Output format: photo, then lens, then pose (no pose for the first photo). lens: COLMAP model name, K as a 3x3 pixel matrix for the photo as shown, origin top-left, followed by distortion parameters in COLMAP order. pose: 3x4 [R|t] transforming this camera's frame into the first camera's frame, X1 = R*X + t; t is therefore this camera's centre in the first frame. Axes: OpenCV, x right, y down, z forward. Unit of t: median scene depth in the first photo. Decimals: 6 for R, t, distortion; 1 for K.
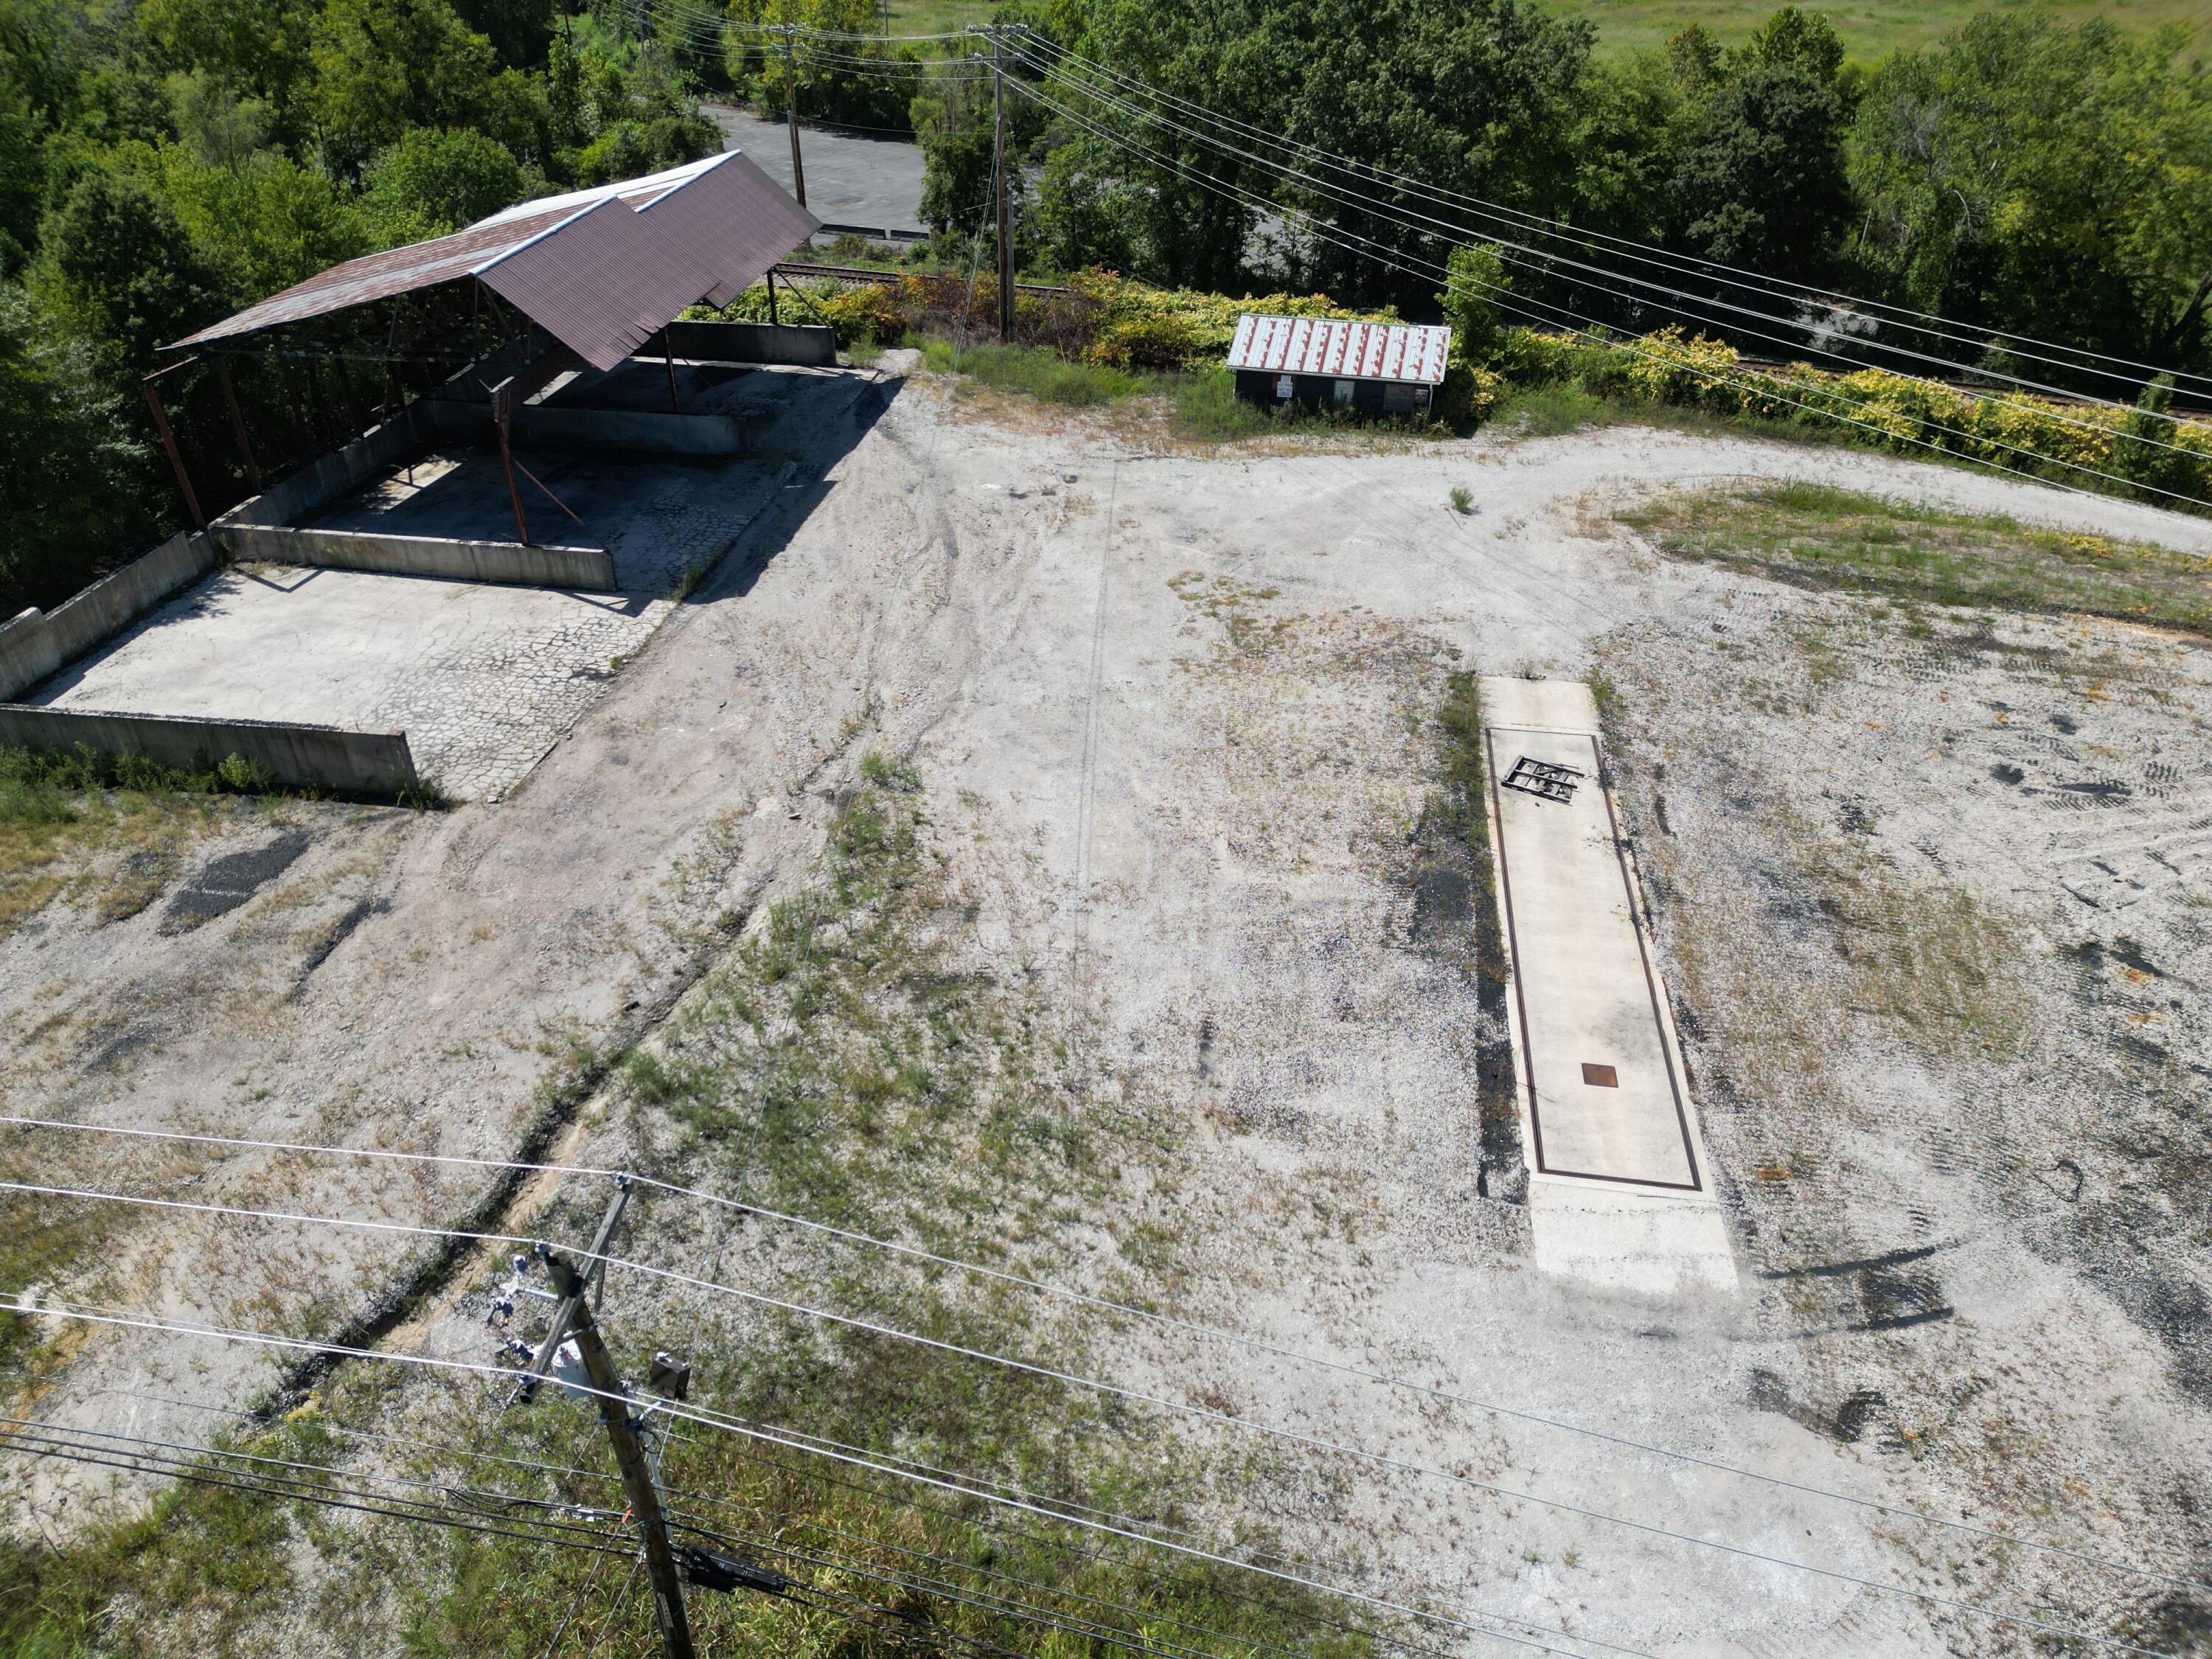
lens RADIAL K [[1552.5, 0, 1106.0], [0, 1552.5, 829.5], [0, 0, 1]] dist [0.077997, -0.076595]
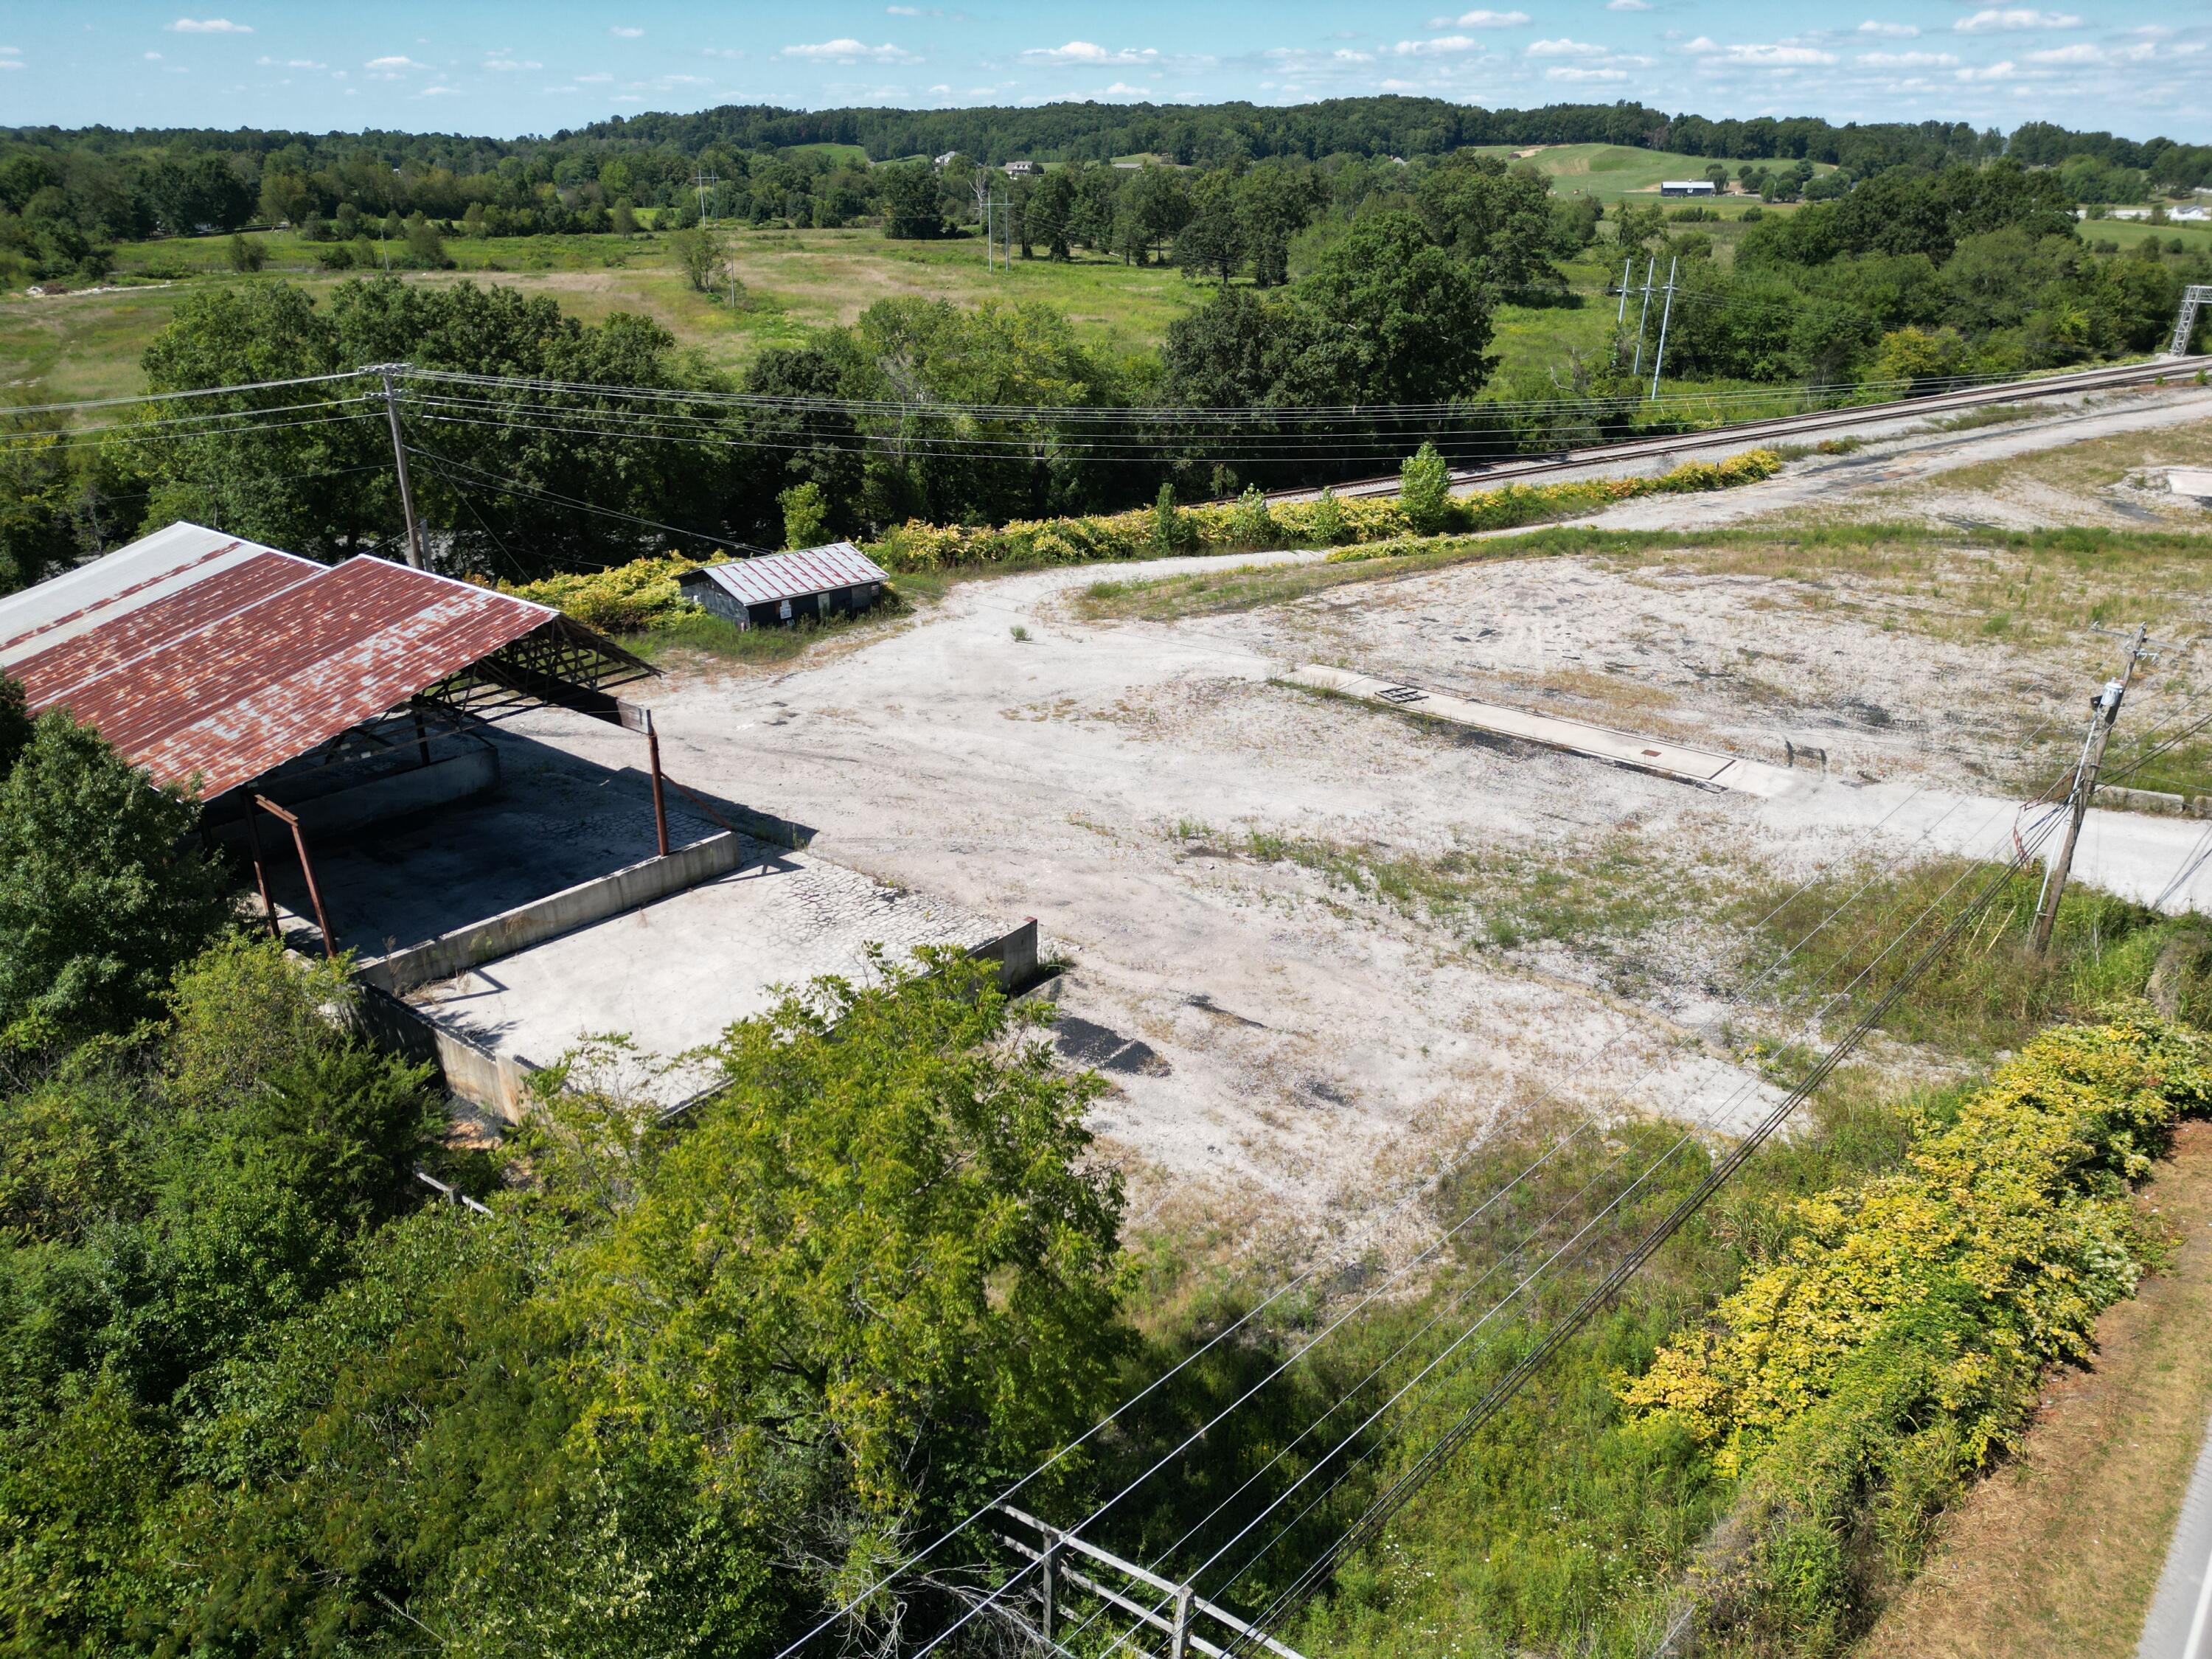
lens RADIAL K [[1552.5, 0, 1106.0], [0, 1552.5, 829.5], [0, 0, 1]] dist [0.077997, -0.076595]
pose [[0.517889, -0.335004, 0.787124, -1.004922], [0.461636, 0.884098, 0.072543, -0.137165], [-0.720197, 0.325795, 0.612514, 0.174893]]
